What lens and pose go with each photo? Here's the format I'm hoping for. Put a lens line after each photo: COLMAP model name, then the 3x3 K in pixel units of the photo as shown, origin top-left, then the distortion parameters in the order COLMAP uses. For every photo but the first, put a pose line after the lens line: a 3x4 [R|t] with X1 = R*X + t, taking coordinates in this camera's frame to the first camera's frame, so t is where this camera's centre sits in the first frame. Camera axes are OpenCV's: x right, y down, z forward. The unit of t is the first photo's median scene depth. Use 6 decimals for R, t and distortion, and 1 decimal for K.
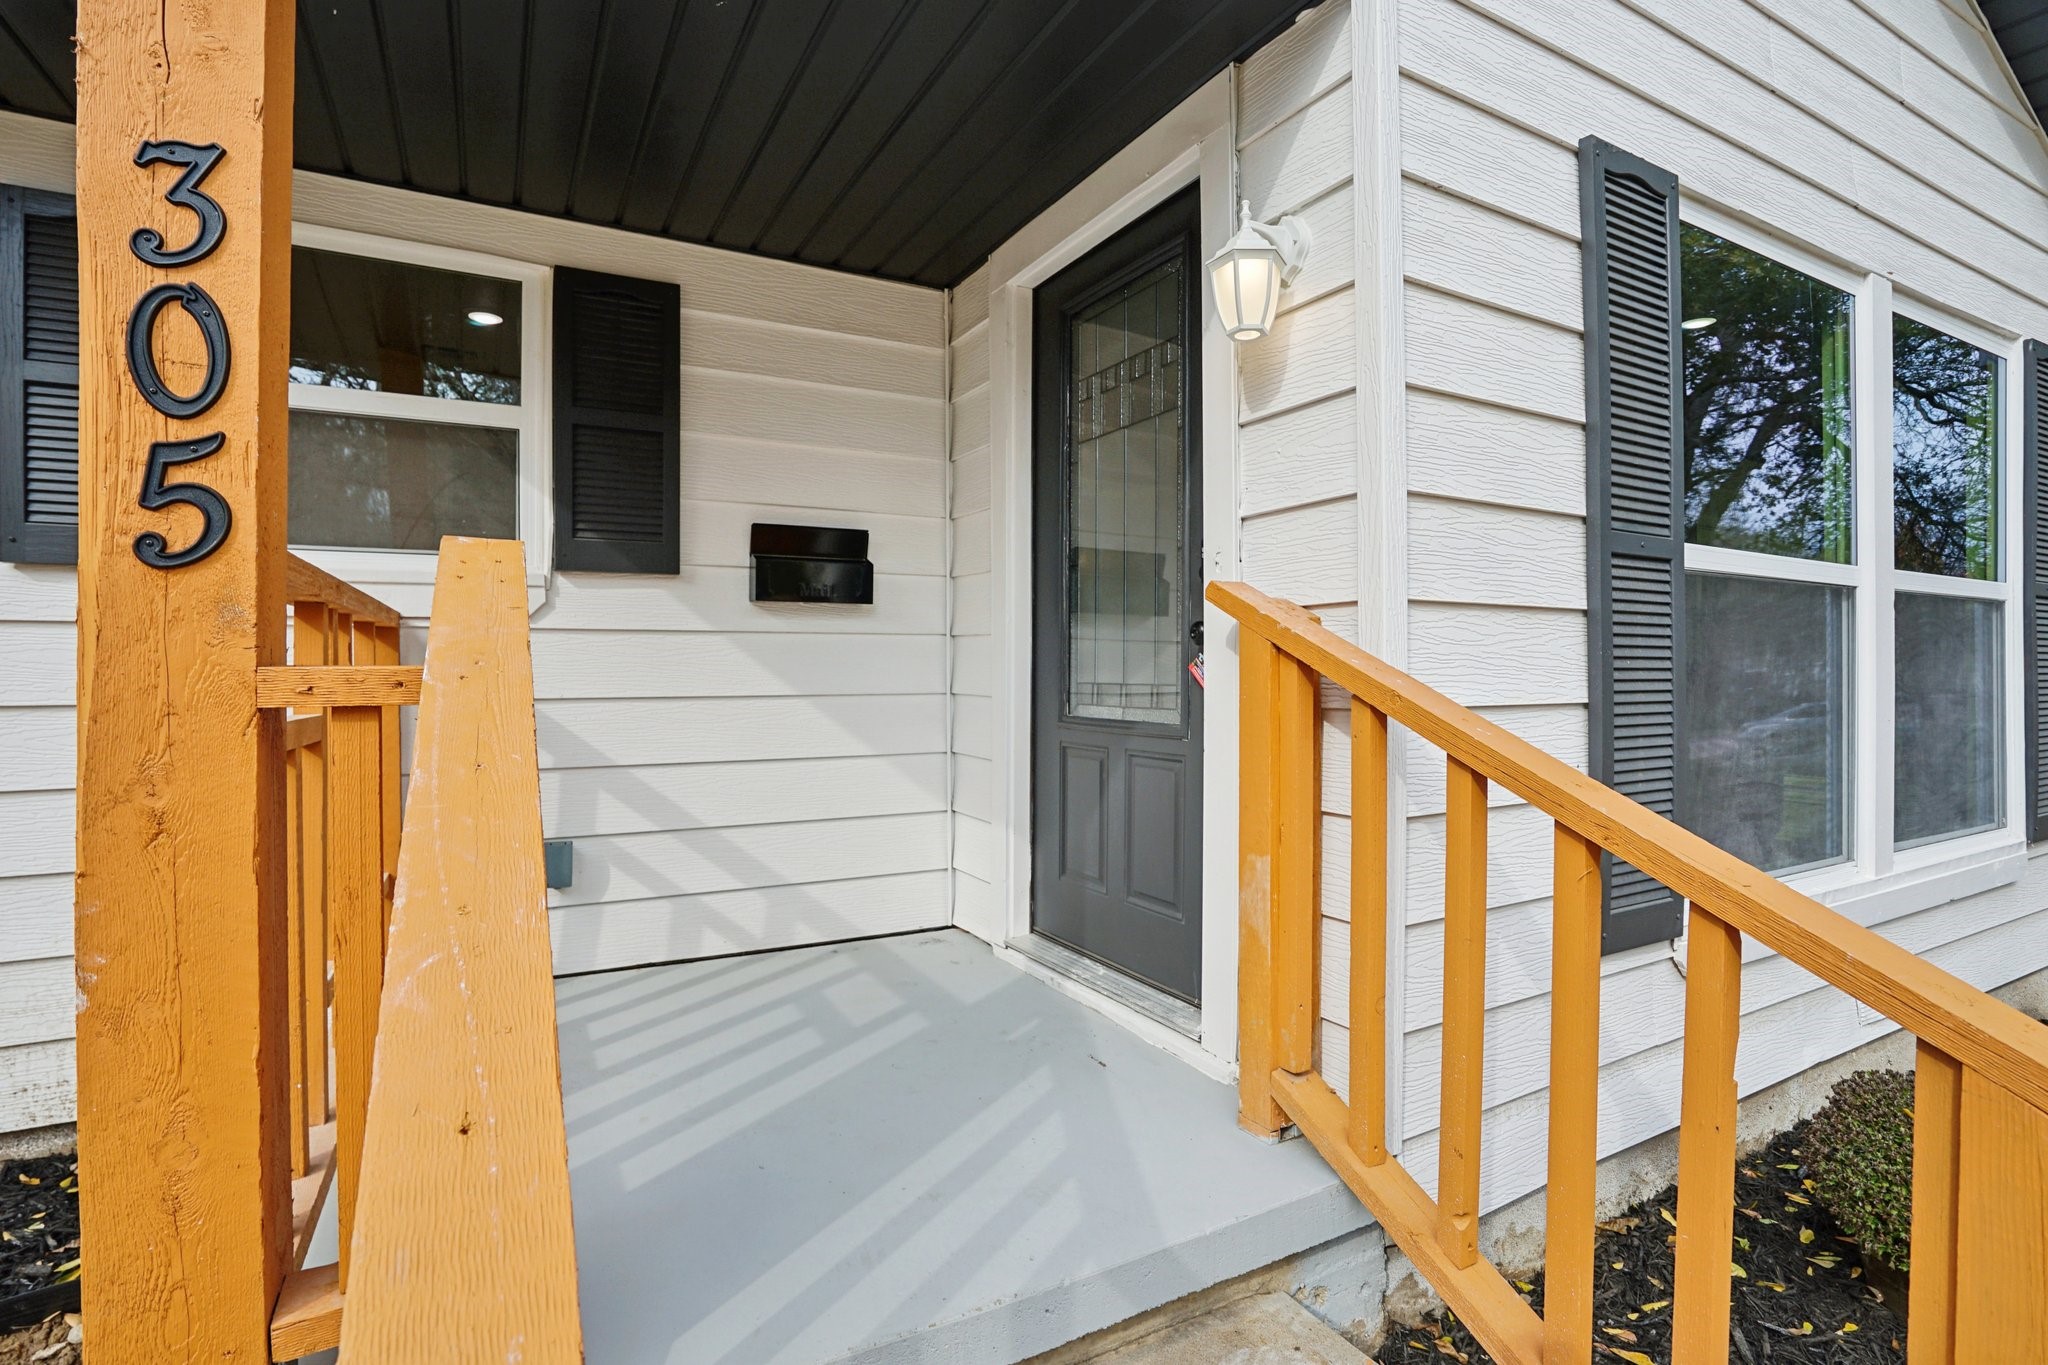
lens RADIAL K [[939.8, 0, 1013.6], [0, 939.8, 671.7], [0, 0, 1]] dist [-0.025565, -0.000003]
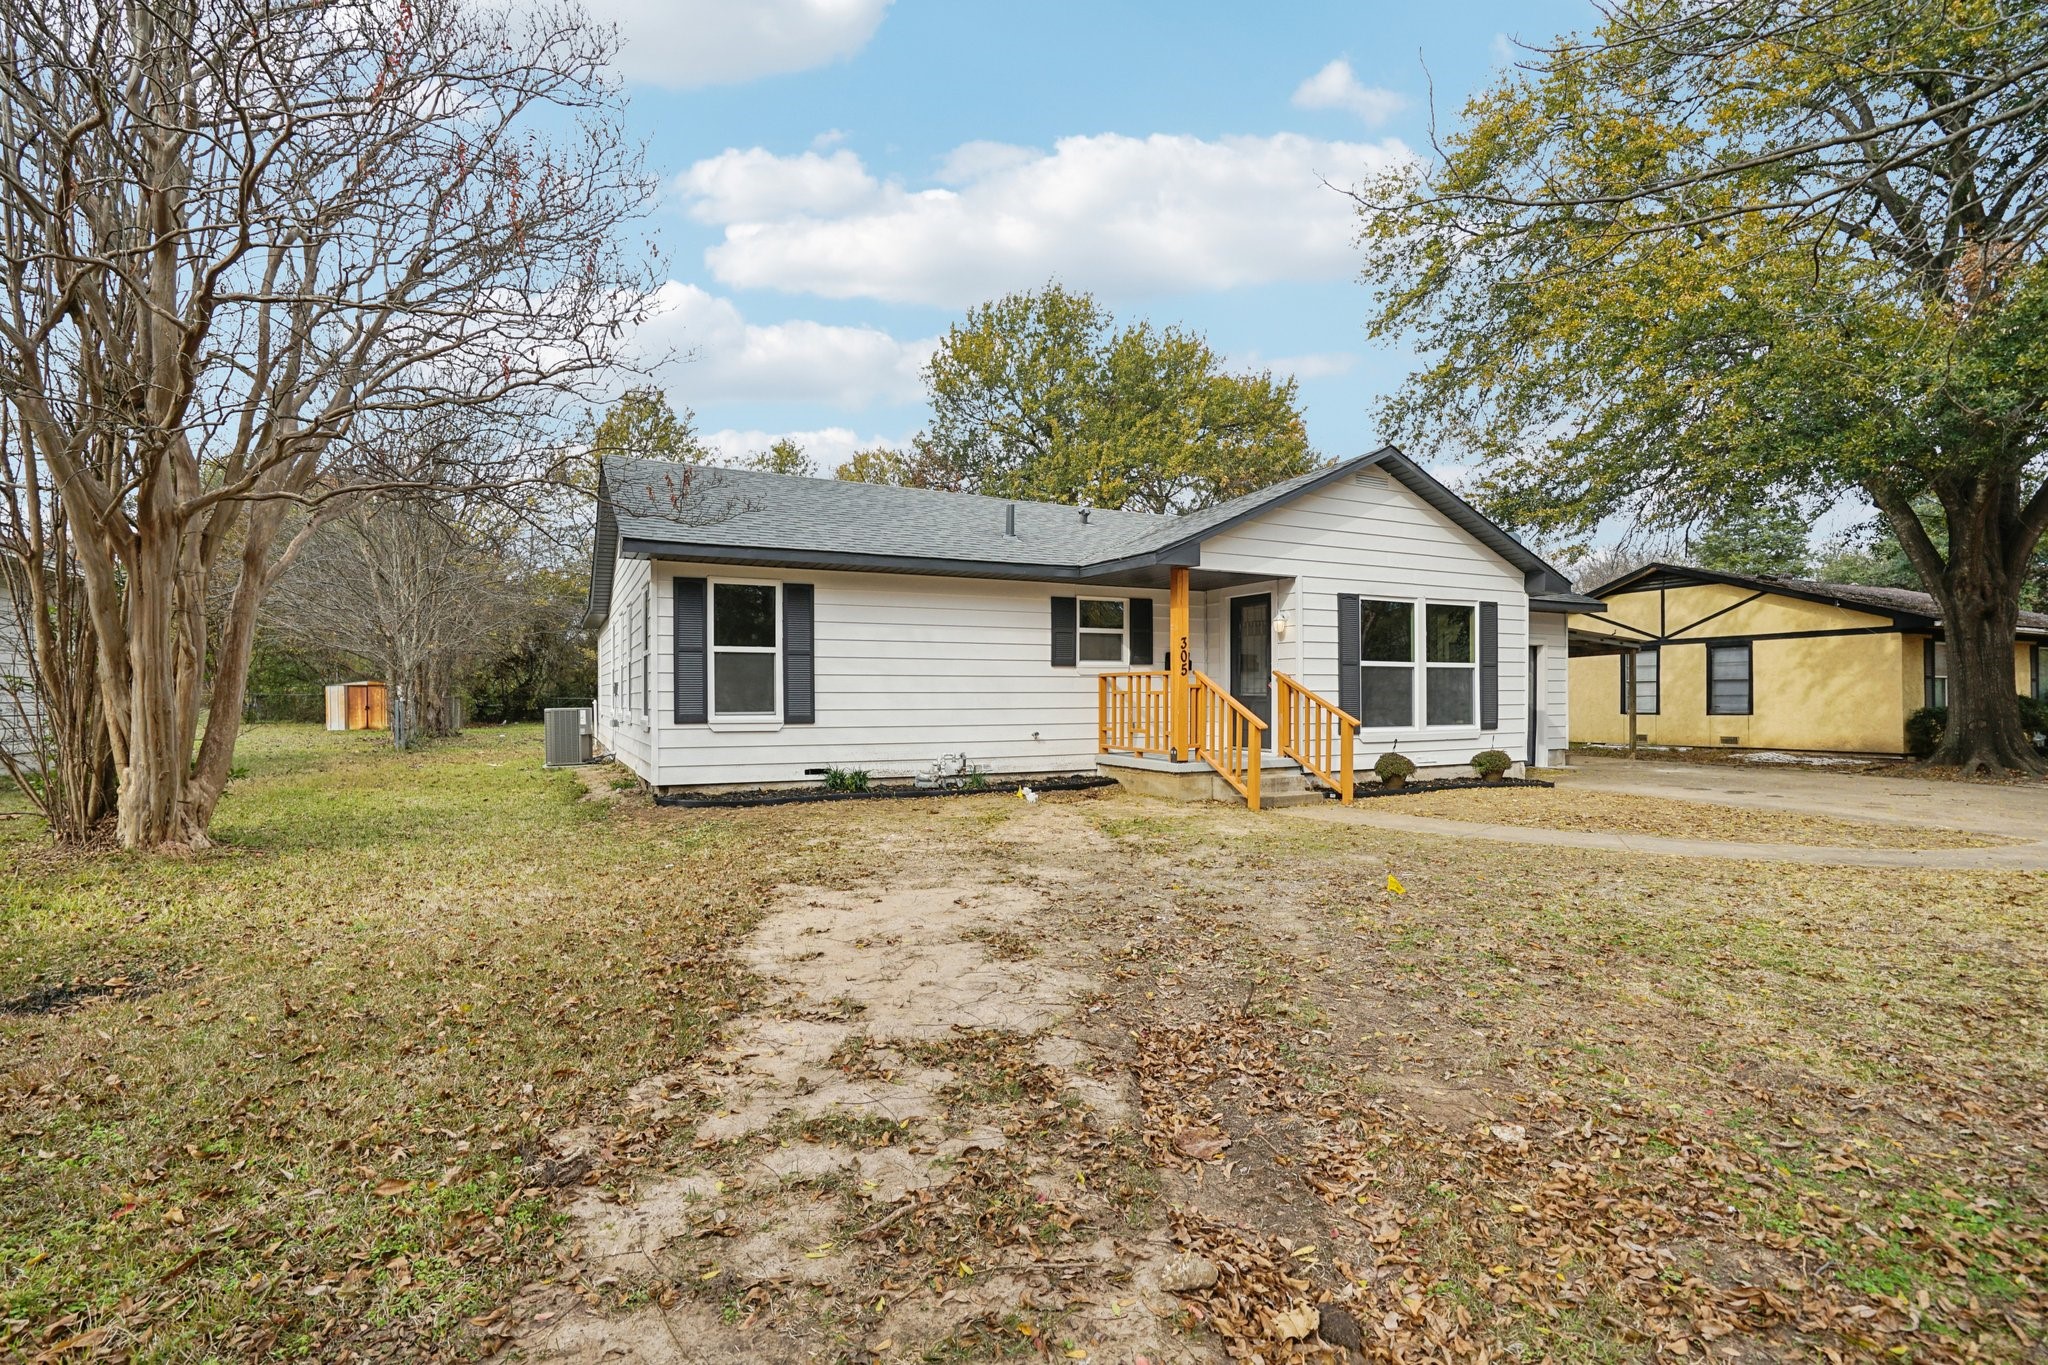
lens RADIAL K [[939.8, 0, 1045.2], [0, 939.8, 699.8], [0, 0, 1]] dist [-0.025565, -0.000003]
pose [[0.999678, -0.001011, -0.025336, -0.829630], [0.001152, 0.999984, 0.005540, 0.043079], [0.025330, -0.005567, 0.999664, -3.829687]]
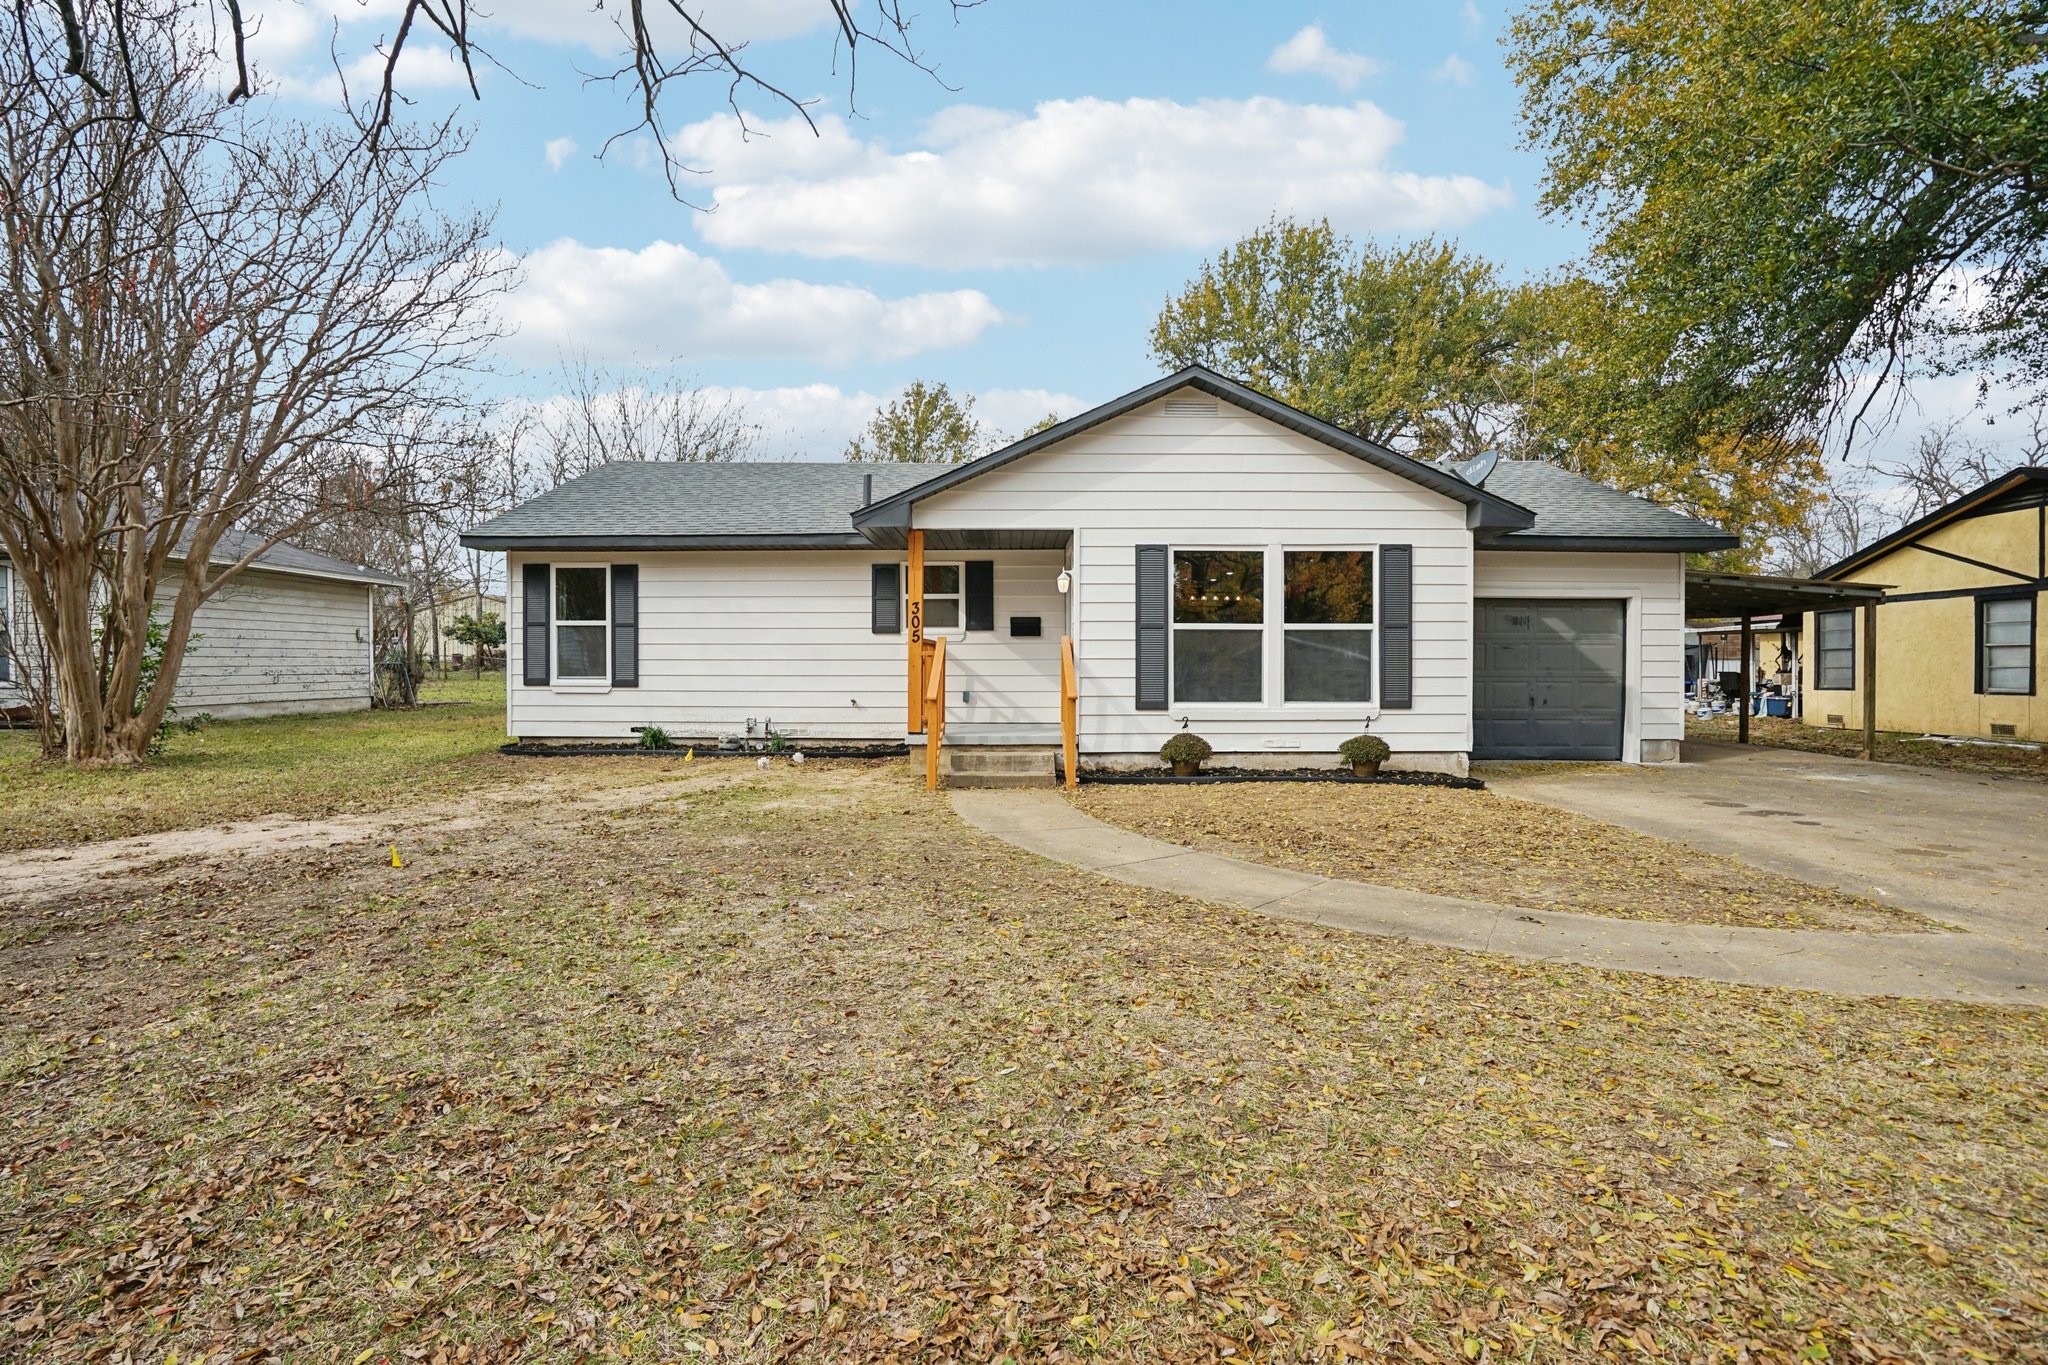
lens RADIAL K [[939.8, 0, 1031.5], [0, 939.8, 671.6], [0, 0, 1]] dist [-0.025565, -0.000003]
pose [[0.878823, 0.006208, -0.477107, 1.989197], [-0.001639, 0.999949, 0.009992, 0.040952], [0.477145, -0.007999, 0.878788, -2.885584]]
